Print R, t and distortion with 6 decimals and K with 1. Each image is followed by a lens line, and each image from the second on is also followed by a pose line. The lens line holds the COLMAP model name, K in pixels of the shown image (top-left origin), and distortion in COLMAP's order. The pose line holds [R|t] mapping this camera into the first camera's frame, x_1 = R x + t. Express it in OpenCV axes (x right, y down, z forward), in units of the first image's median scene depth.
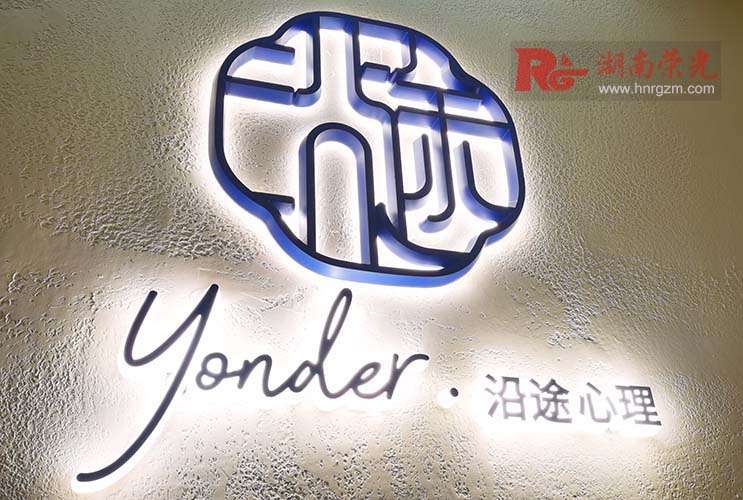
lens RADIAL K [[849.6, 0, 370.9], [0, 849.6, 240.9], [0, 0, 1]] dist [0.023099, 0.024236]
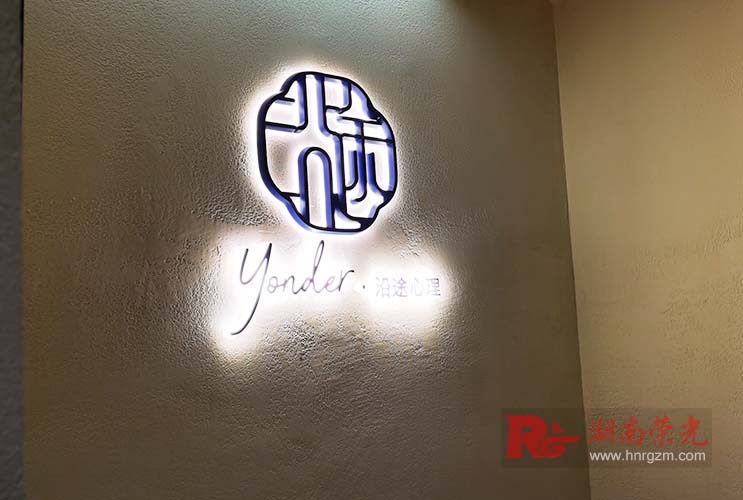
lens RADIAL K [[849.6, 0, 370.9], [0, 849.6, 240.9], [0, 0, 1]] dist [0.023099, 0.024236]
pose [[0.942846, 0.037613, 0.331100, -0.617966], [-0.160376, 0.922184, 0.351931, -0.712899], [-0.292098, -0.384918, 0.875510, -0.925404]]
